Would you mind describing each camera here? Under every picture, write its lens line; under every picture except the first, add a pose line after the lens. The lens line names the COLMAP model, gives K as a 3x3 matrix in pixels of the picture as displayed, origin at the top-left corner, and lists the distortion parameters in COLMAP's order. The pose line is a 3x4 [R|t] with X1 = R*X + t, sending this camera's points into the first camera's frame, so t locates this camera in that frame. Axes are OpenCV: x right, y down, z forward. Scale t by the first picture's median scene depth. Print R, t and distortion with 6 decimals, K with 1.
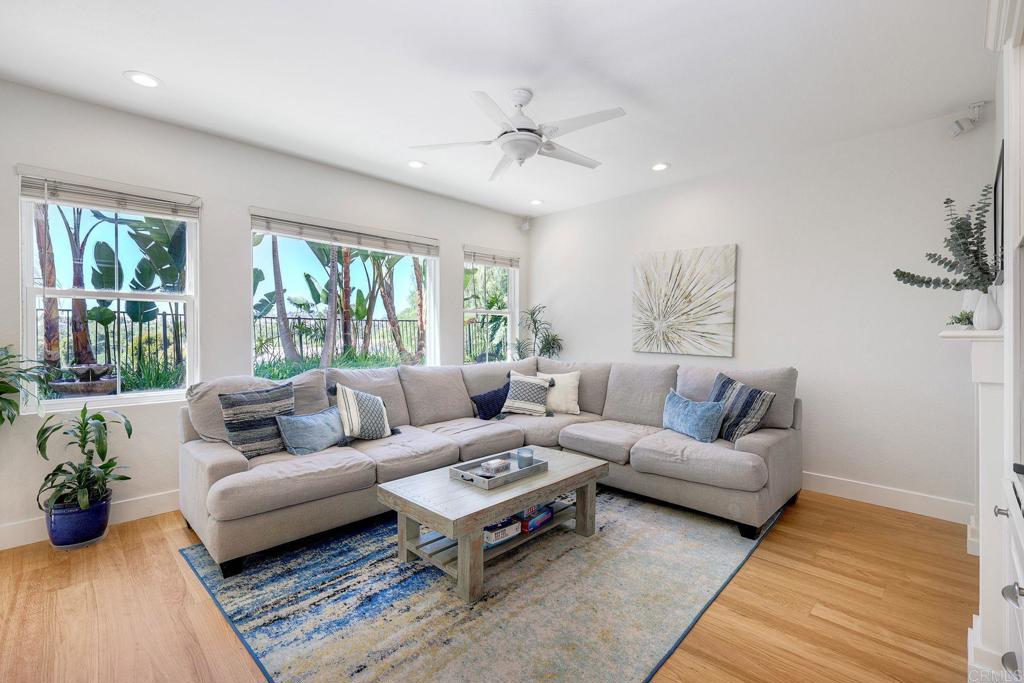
lens RADIAL K [[449.1, 0, 513.0], [0, 449.1, 331.8], [0, 0, 1]] dist [0.000704, 0.000031]
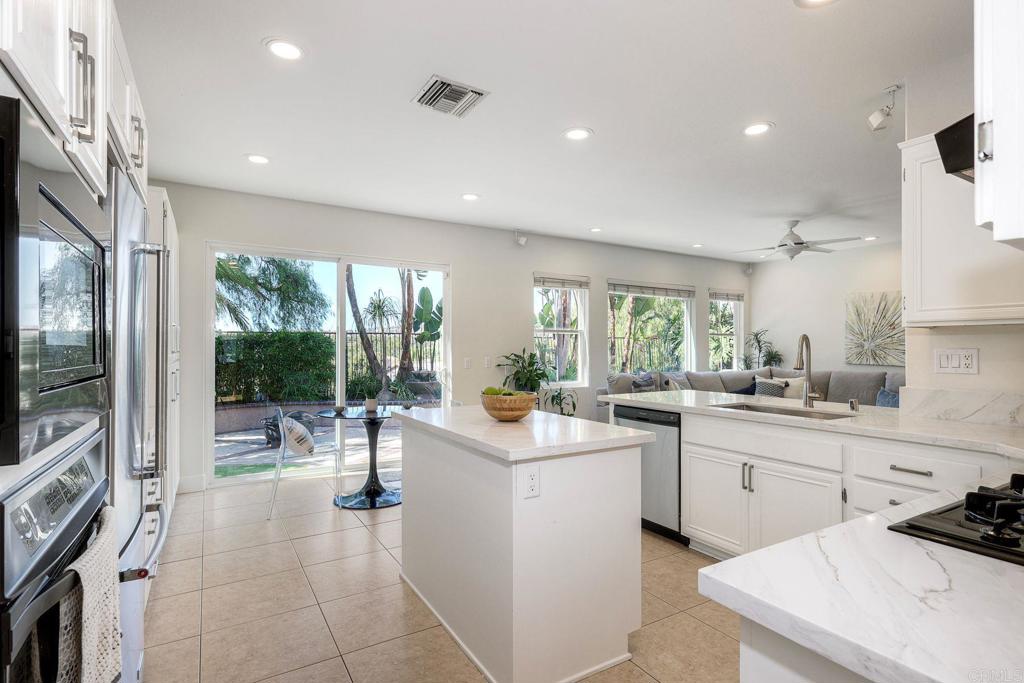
lens RADIAL K [[503.5, 0, 512.0], [0, 503.5, 341.5], [0, 0, 1]] dist [0.000138, -0.000029]
pose [[0.969164, -0.003041, -0.246397, -0.376207], [0.000598, 0.999950, -0.009991, -0.009976], [0.246415, 0.009535, 0.969117, -0.822731]]
